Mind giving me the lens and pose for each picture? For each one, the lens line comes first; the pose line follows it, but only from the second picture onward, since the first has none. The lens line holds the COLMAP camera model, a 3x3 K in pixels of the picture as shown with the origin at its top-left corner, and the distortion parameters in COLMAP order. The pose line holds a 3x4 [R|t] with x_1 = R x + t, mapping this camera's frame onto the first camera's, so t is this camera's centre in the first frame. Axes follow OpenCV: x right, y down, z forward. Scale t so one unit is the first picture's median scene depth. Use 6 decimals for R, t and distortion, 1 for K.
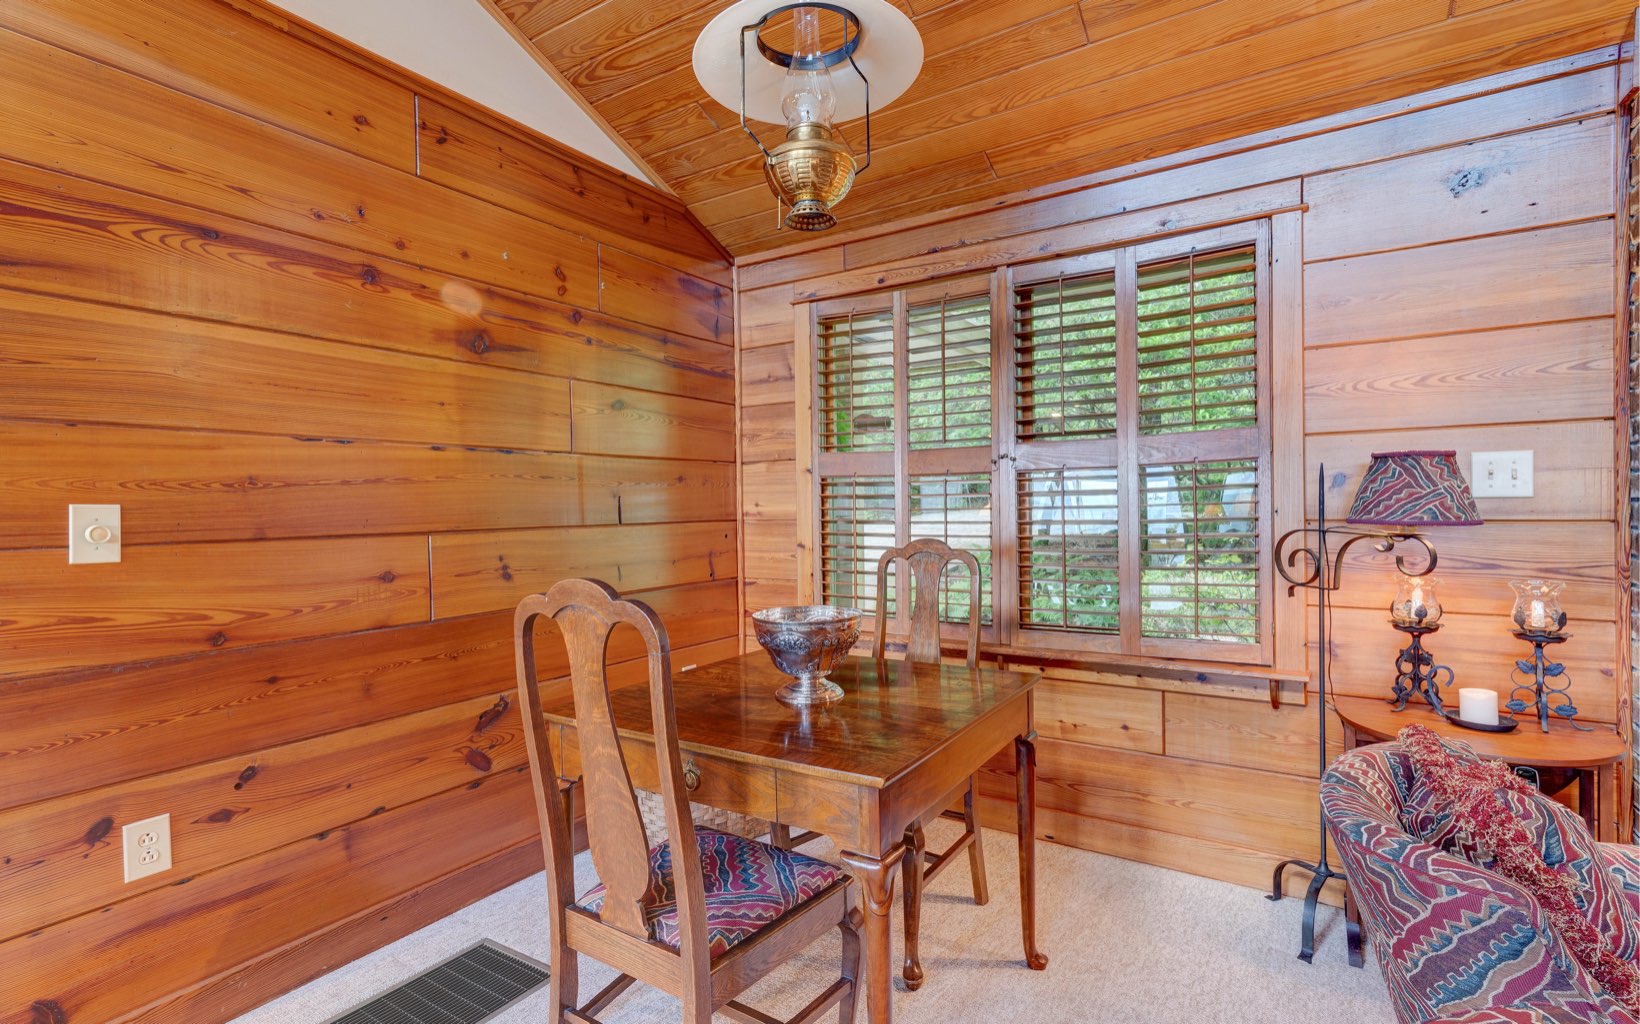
lens RADIAL K [[785.3, 0, 824.7], [0, 785.3, 510.8], [0, 0, 1]] dist [0.015448, 0.000838]
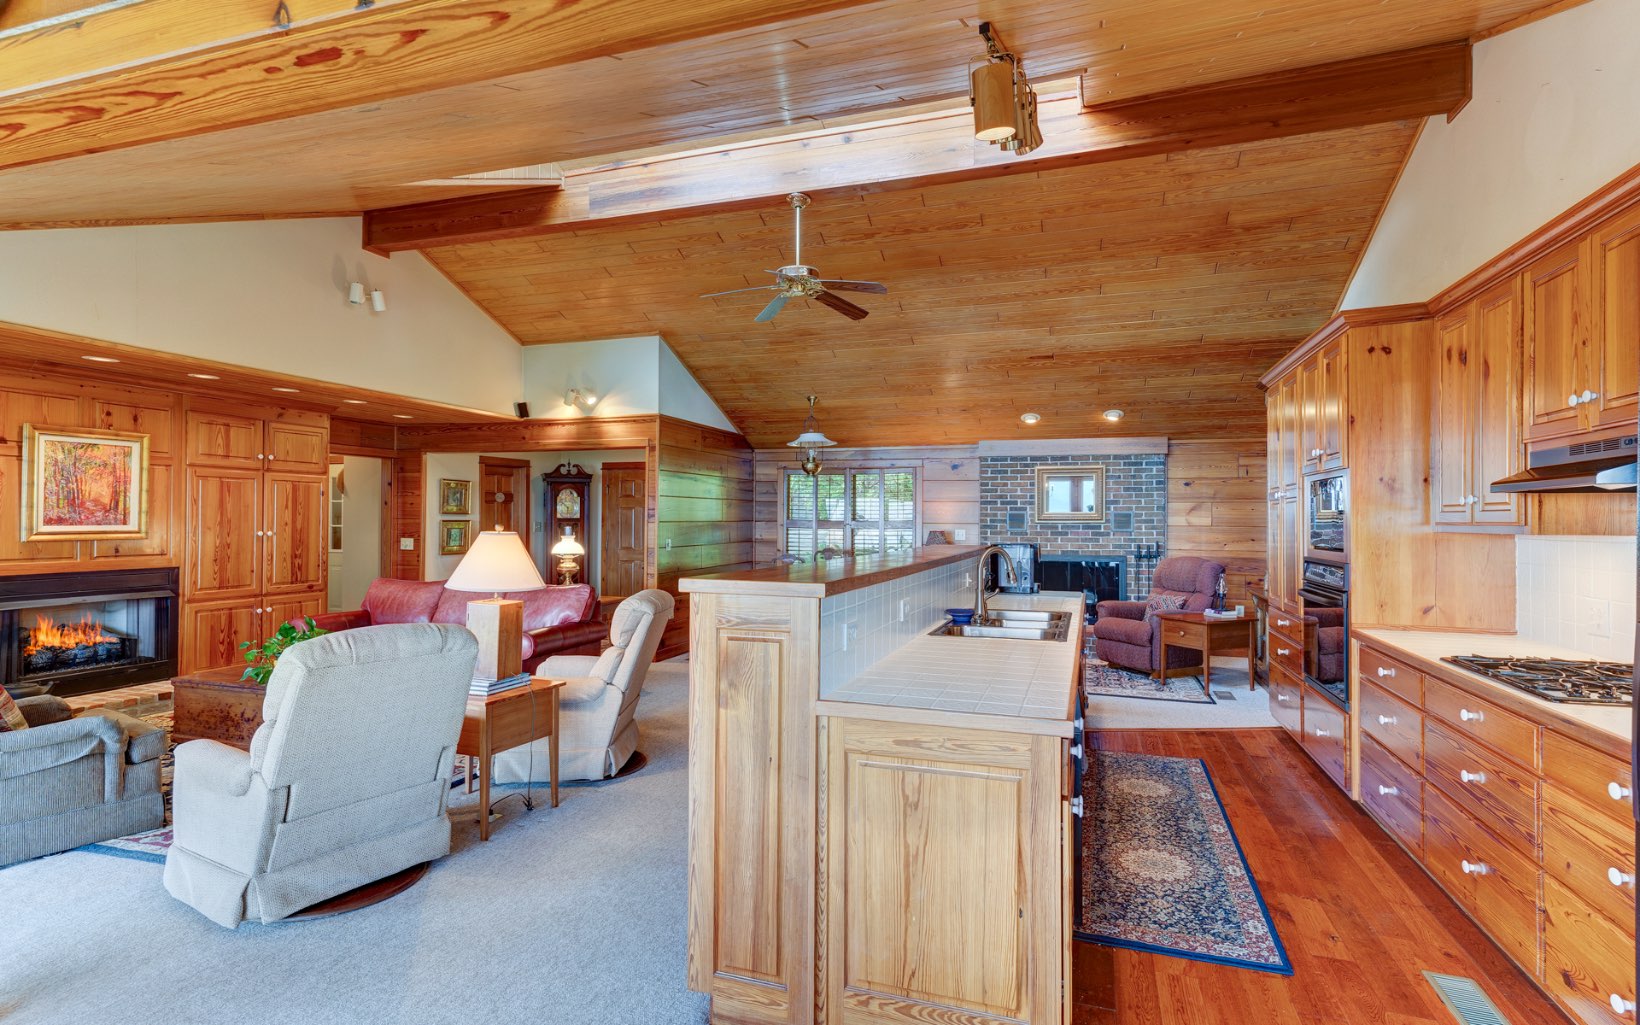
lens RADIAL K [[785.3, 0, 815.4], [0, 785.3, 513.7], [0, 0, 1]] dist [0.015448, 0.000838]
pose [[0.971797, 0.019901, 0.234976, -0.717727], [-0.017201, 0.999760, -0.013536, -0.066775], [-0.235189, 0.009113, 0.971907, -2.311392]]
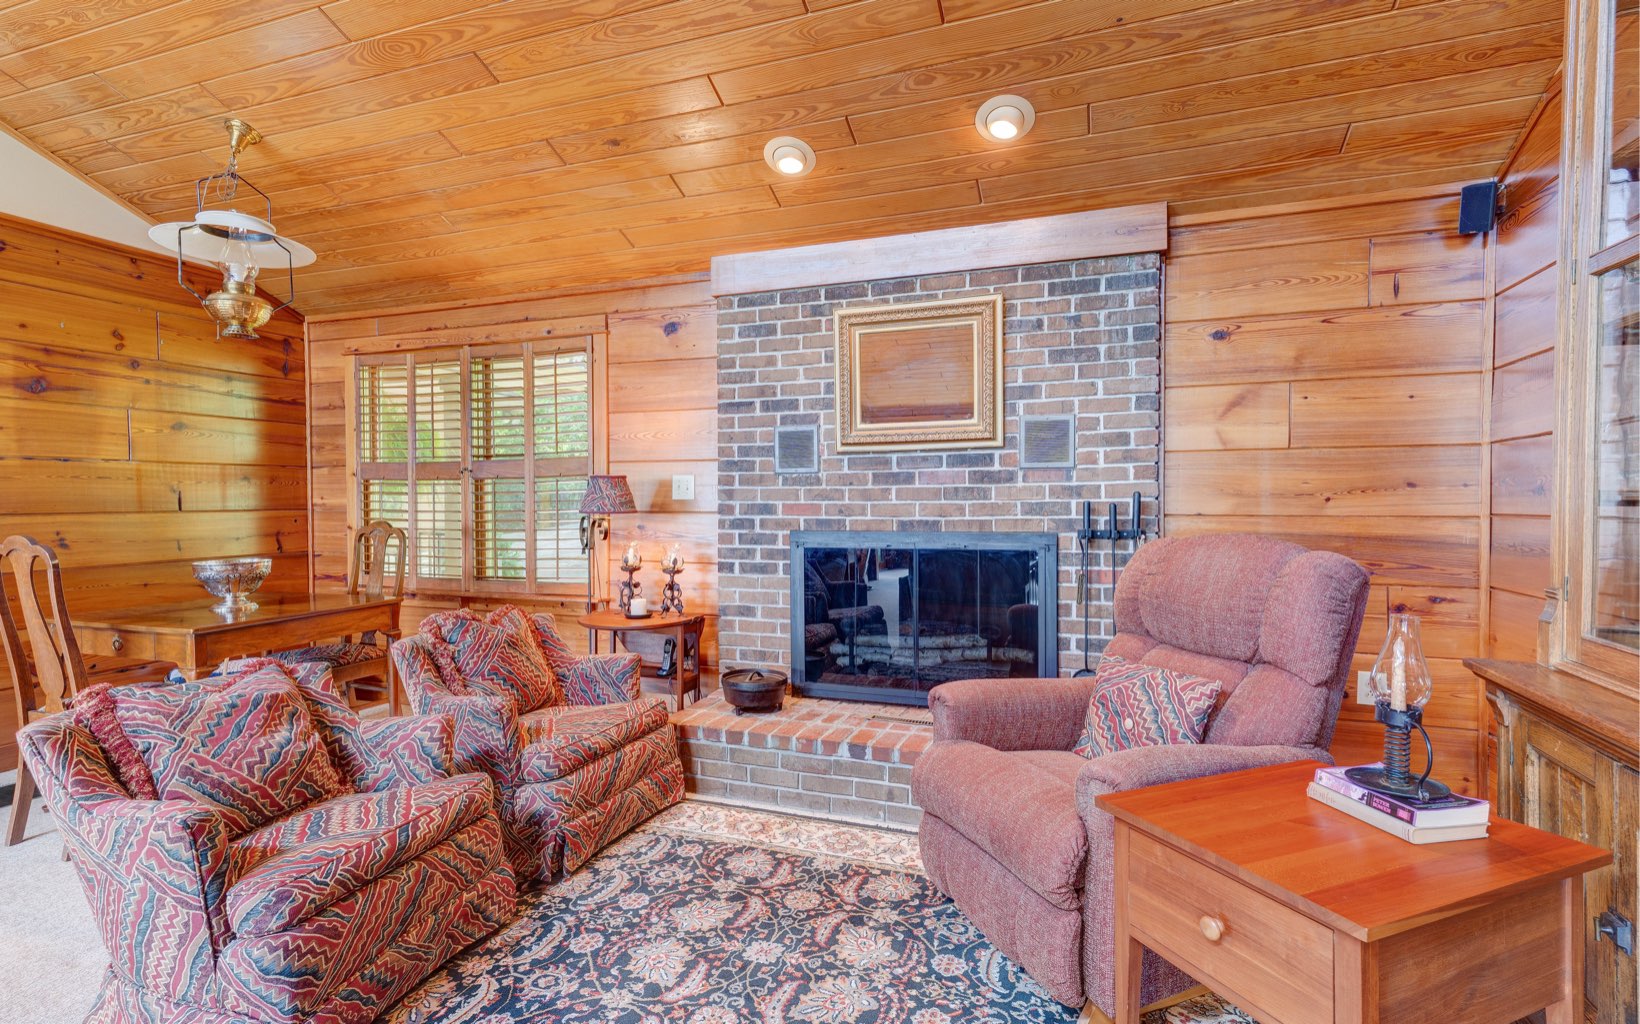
lens RADIAL K [[785.3, 0, 826.1], [0, 785.3, 513.1], [0, 0, 1]] dist [0.015448, 0.000838]
pose [[0.973699, 0.004917, 0.227783, 0.573136], [-0.007853, 0.999897, 0.011988, -0.006135], [-0.227701, -0.013461, 0.973638, -0.683132]]
